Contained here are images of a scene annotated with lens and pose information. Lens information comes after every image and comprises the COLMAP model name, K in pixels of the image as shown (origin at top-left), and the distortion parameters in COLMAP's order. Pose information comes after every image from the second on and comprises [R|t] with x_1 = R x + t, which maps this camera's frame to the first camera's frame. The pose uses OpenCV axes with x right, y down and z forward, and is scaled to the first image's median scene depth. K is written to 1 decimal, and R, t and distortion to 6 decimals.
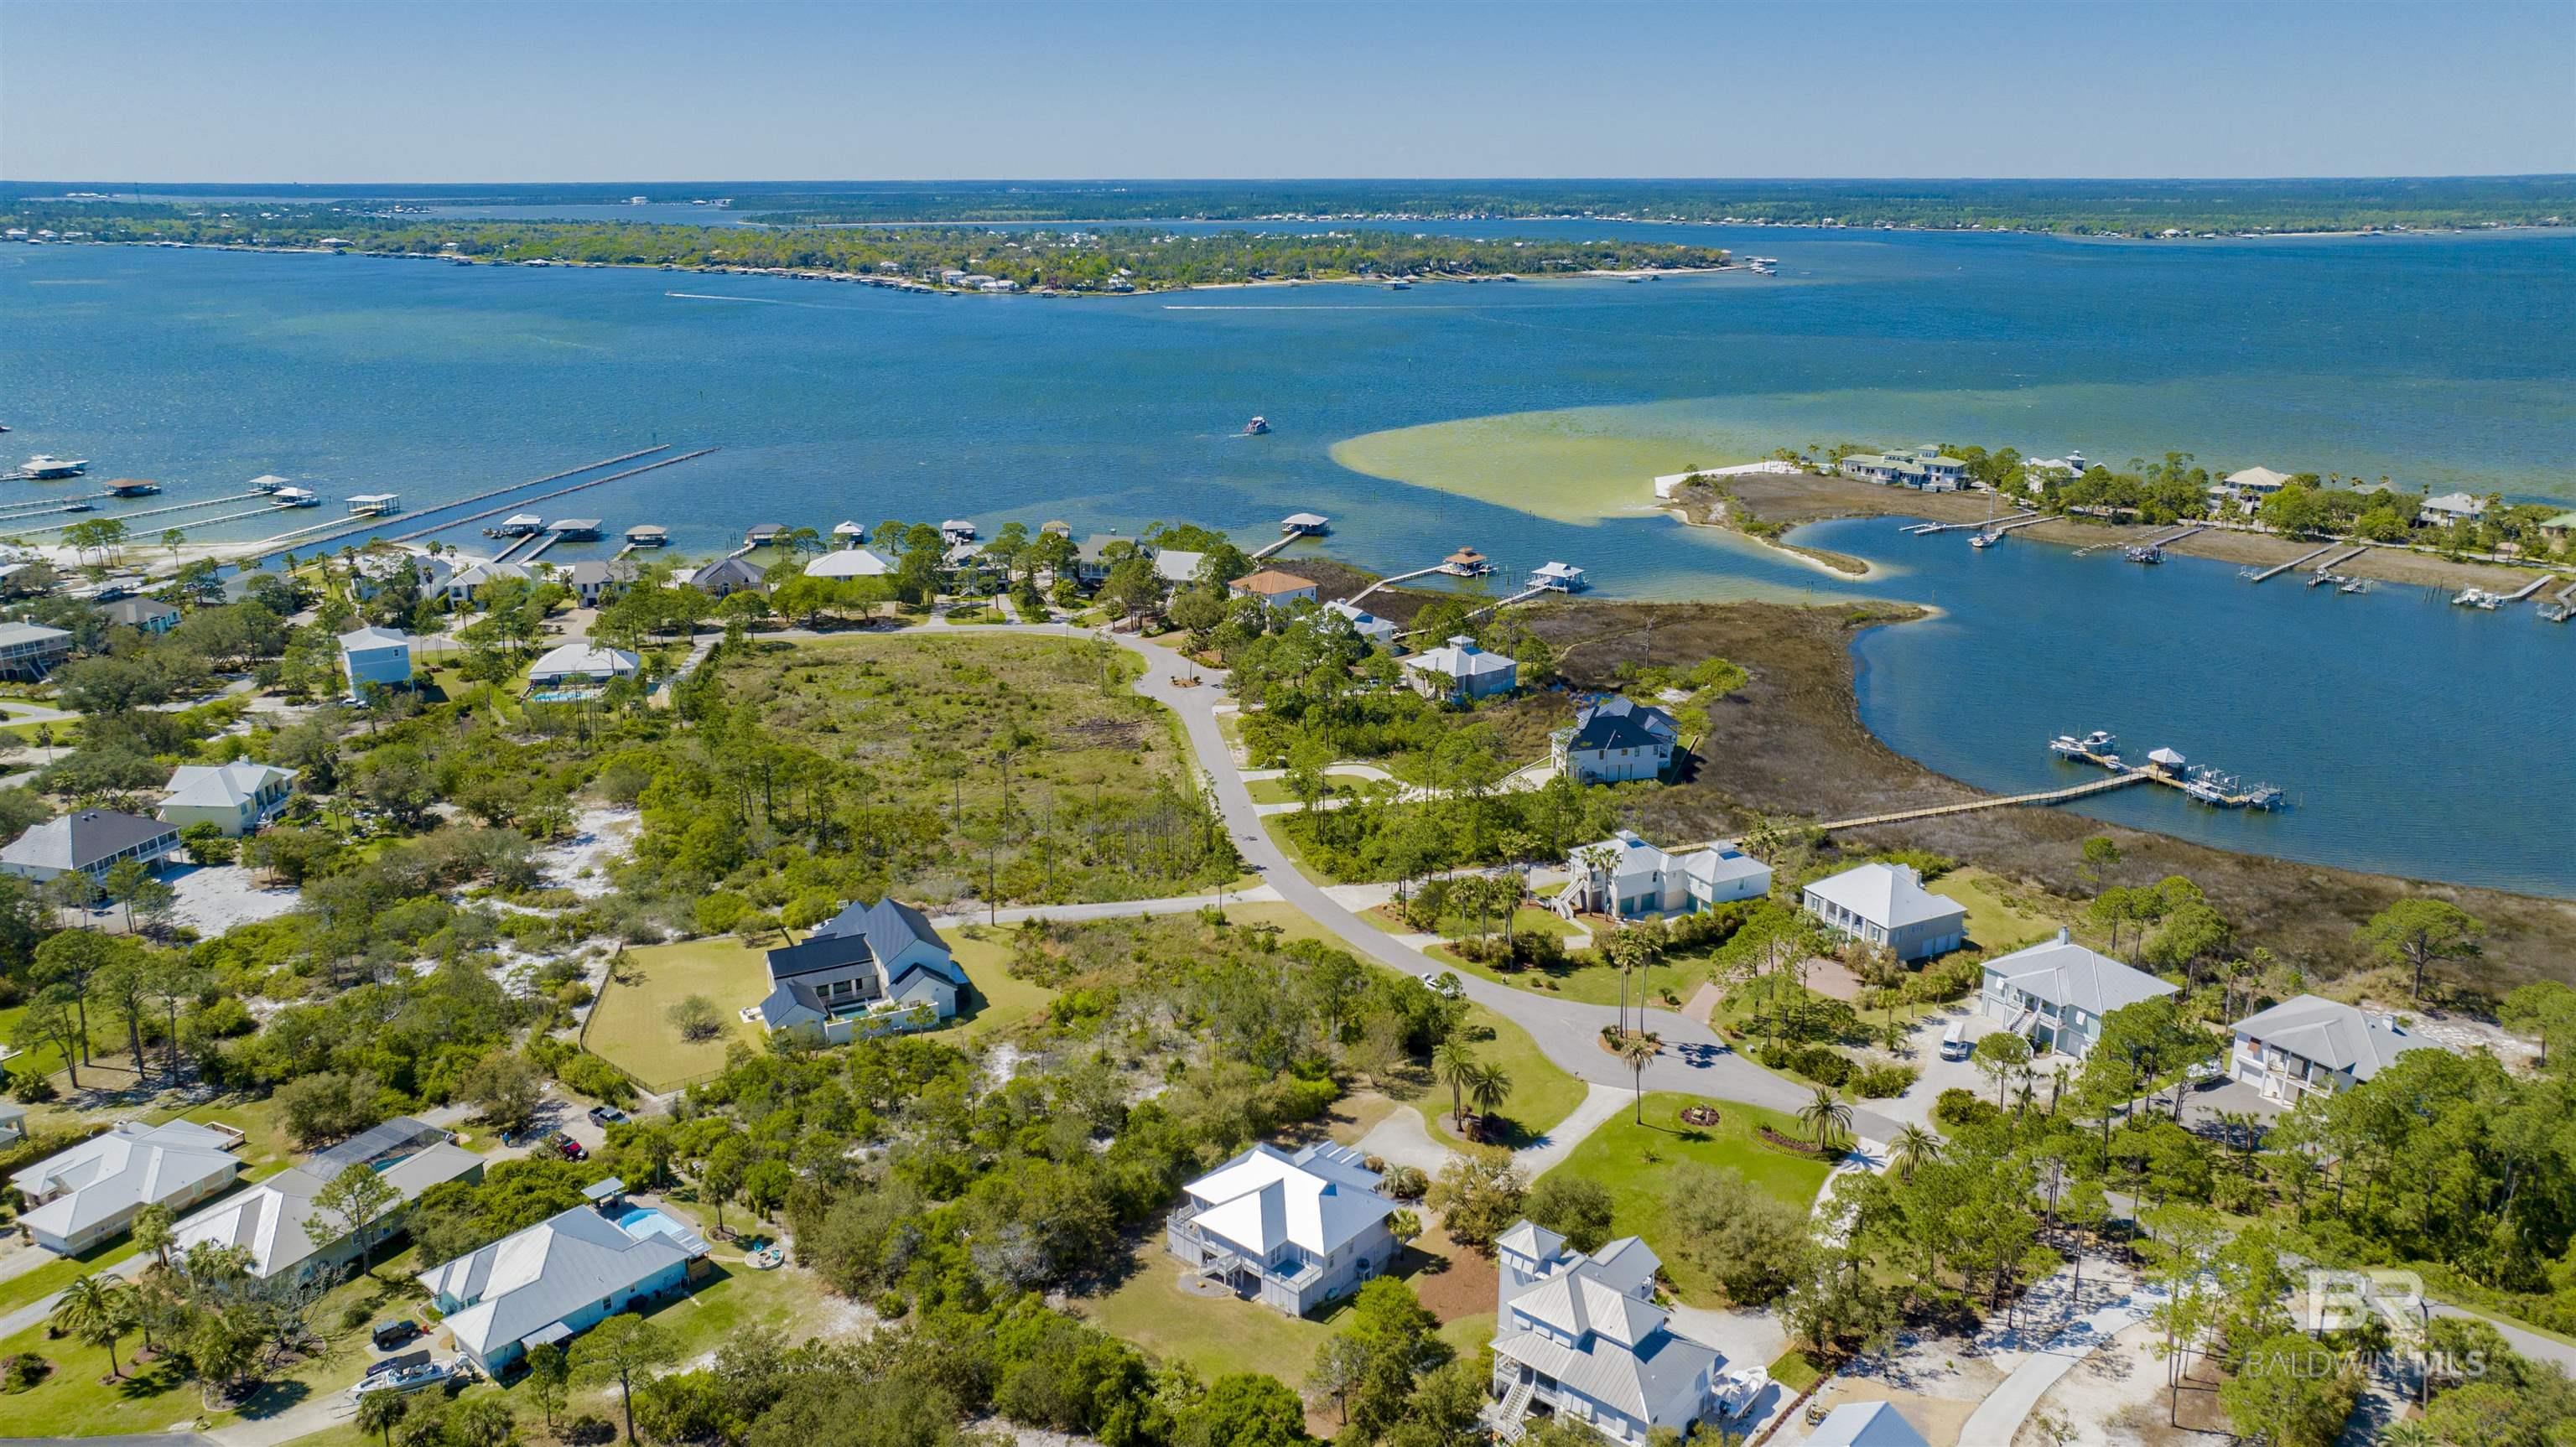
lens RADIAL K [[1807.3, 0, 1288.0], [0, 1807.3, 723.5], [0, 0, 1]] dist [-0.009026, 0.002607]
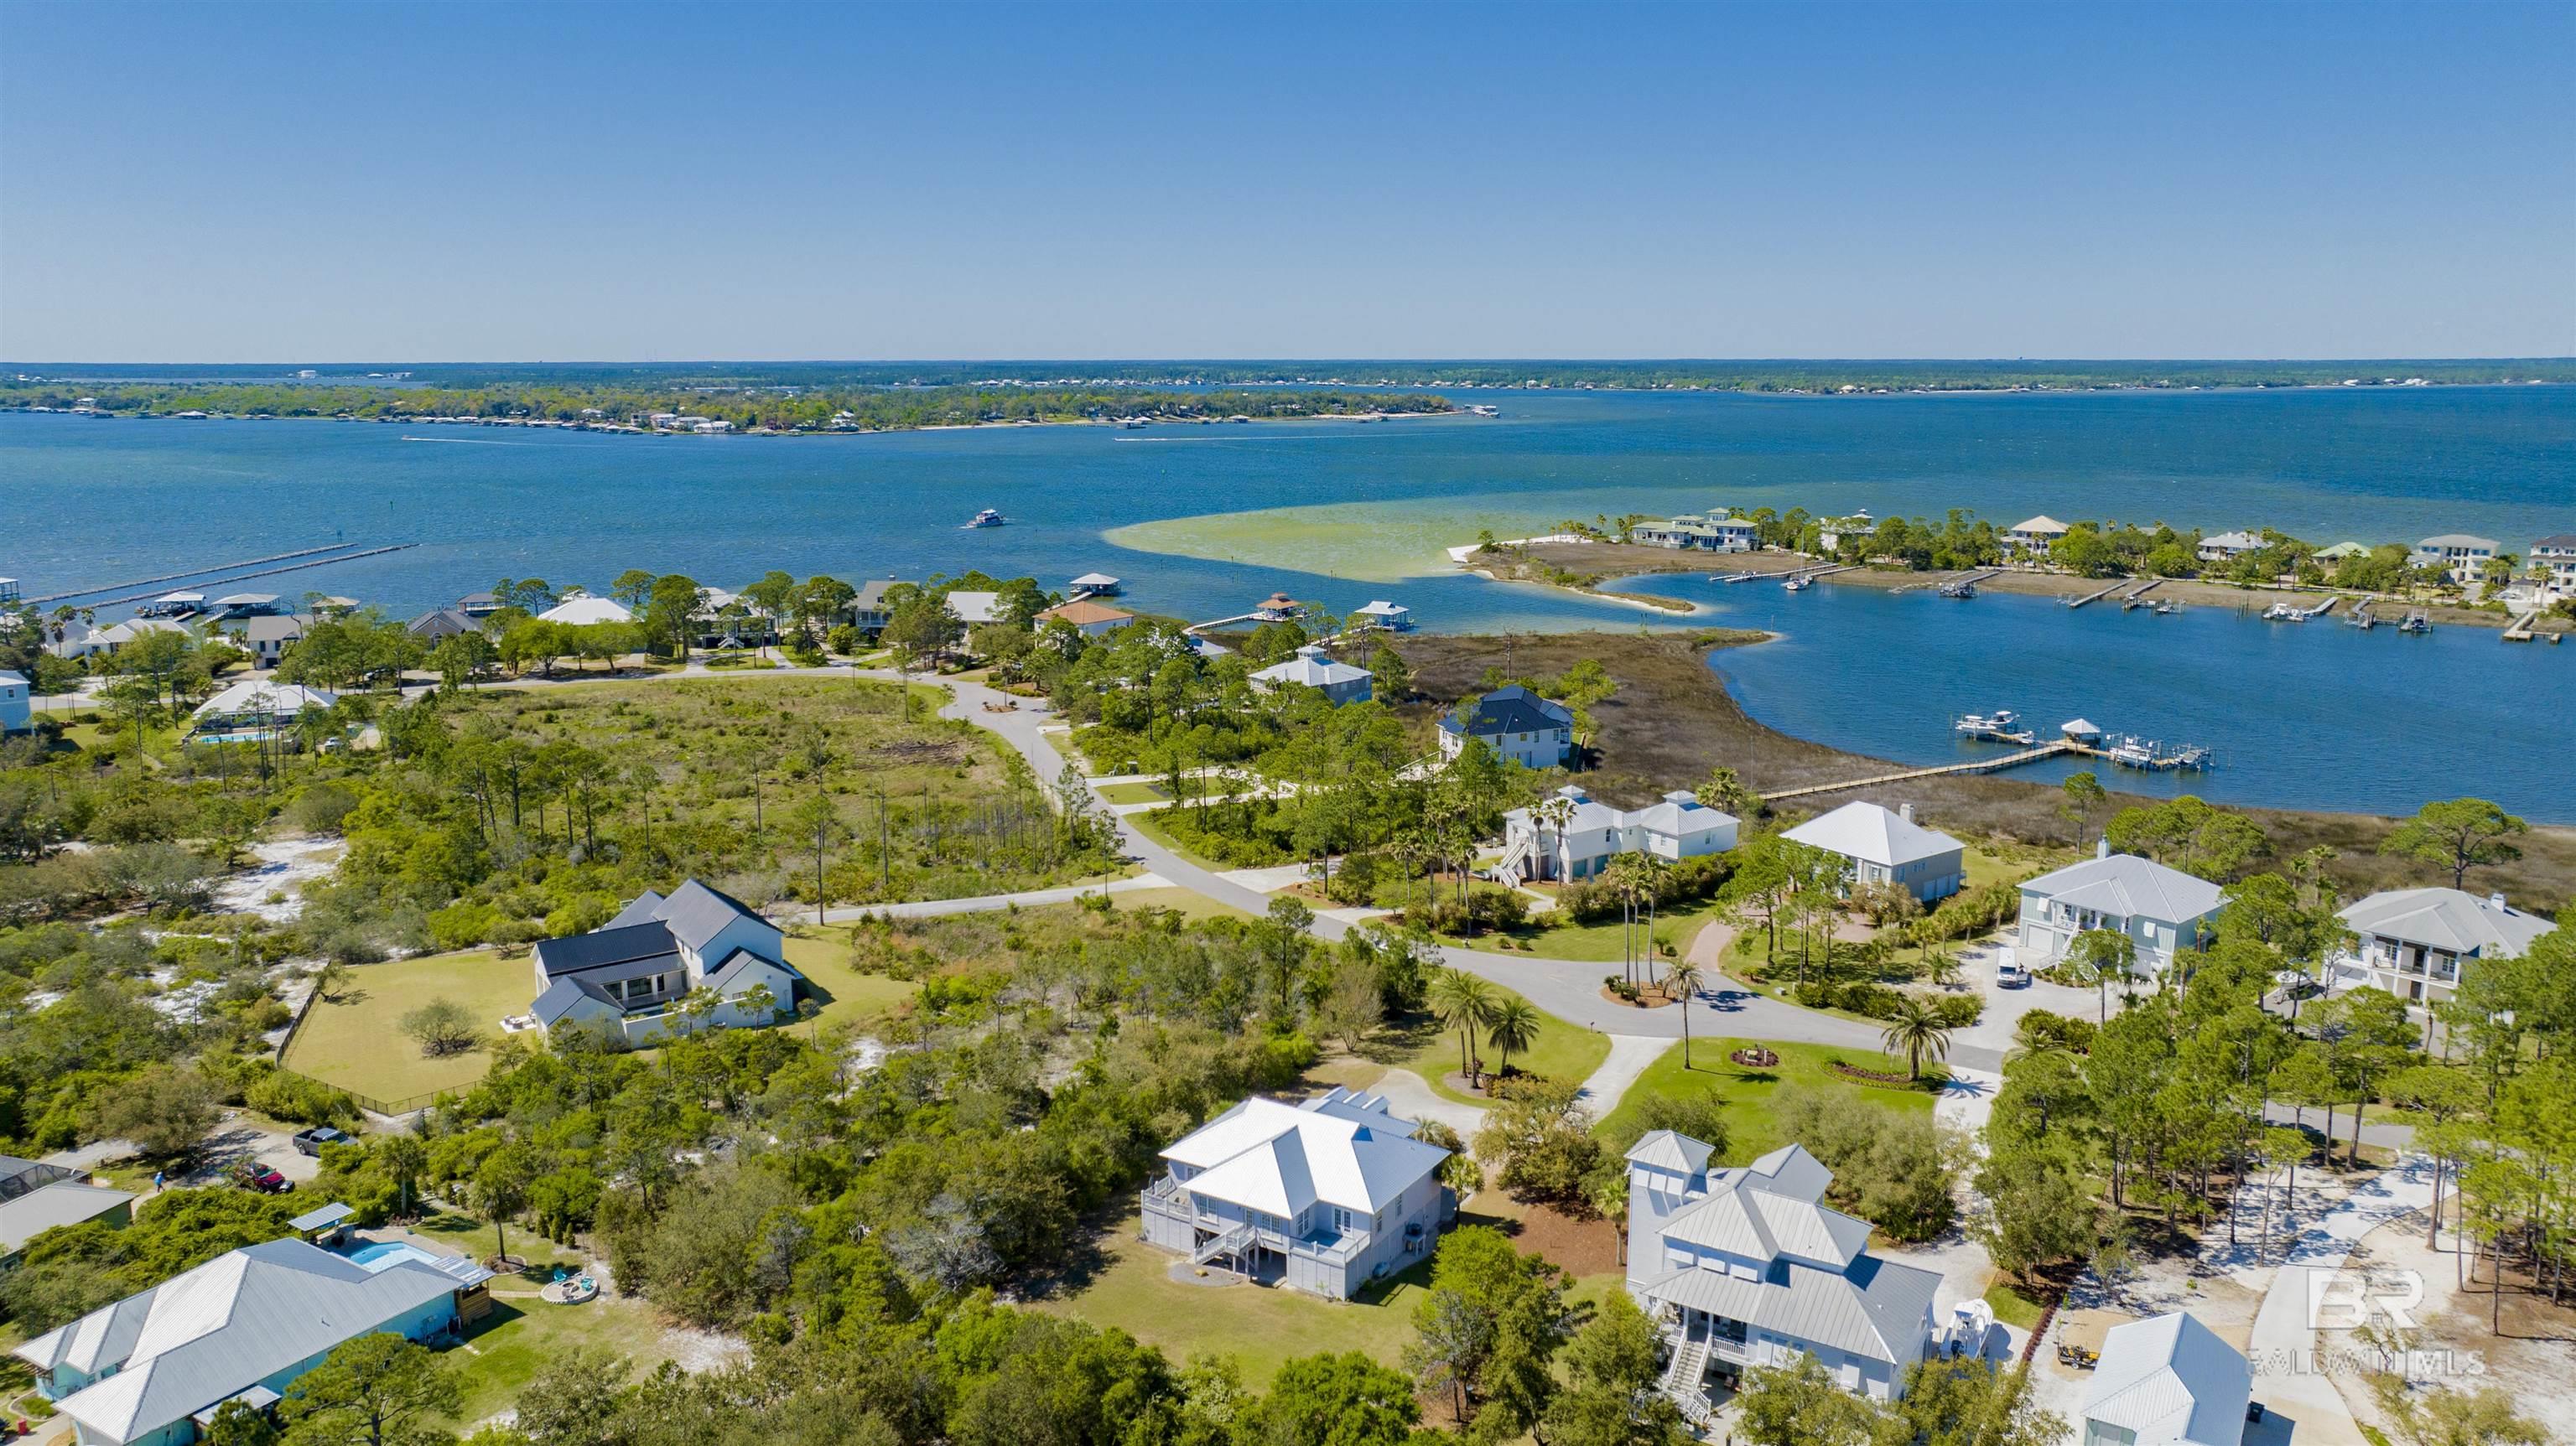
lens RADIAL K [[1828.8, 0, 1288.0], [0, 1828.8, 723.0], [0, 0, 1]] dist [-0.027805, 0.044465]
pose [[0.988154, -0.031282, 0.150242, -0.079000], [0.045123, 0.994954, -0.089616, 0.106134], [-0.146680, 0.095334, 0.984579, 0.167501]]
